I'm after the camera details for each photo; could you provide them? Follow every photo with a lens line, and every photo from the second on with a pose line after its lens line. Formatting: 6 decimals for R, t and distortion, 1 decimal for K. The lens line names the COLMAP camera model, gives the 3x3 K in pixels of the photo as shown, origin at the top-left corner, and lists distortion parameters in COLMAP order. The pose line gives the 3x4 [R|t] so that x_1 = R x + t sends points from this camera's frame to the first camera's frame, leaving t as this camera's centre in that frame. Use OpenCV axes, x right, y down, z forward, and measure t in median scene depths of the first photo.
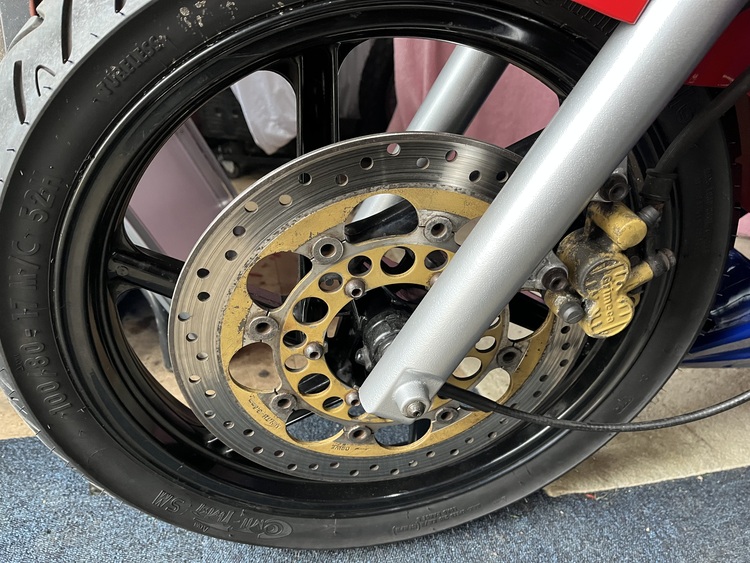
lens RADIAL K [[574.1, 0, 375.1], [0, 574.1, 282.2], [0, 0, 1]] dist [0.009619, -0.002273]
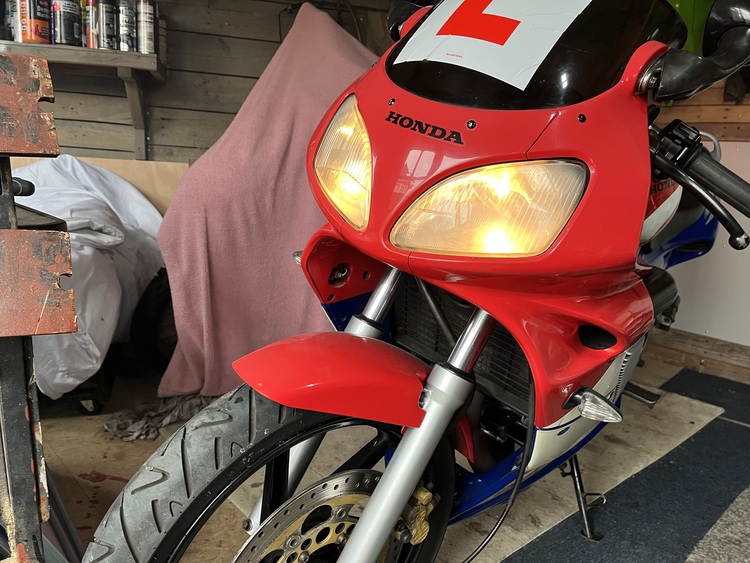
lens RADIAL K [[574.1, 0, 373.4], [0, 574.1, 281.2], [0, 0, 1]] dist [0.009619, -0.002273]
pose [[0.868927, -0.084820, 0.487619, -0.699646], [0.198757, 0.962076, -0.186831, -0.474520], [-0.453279, 0.259260, 0.852832, -0.967487]]
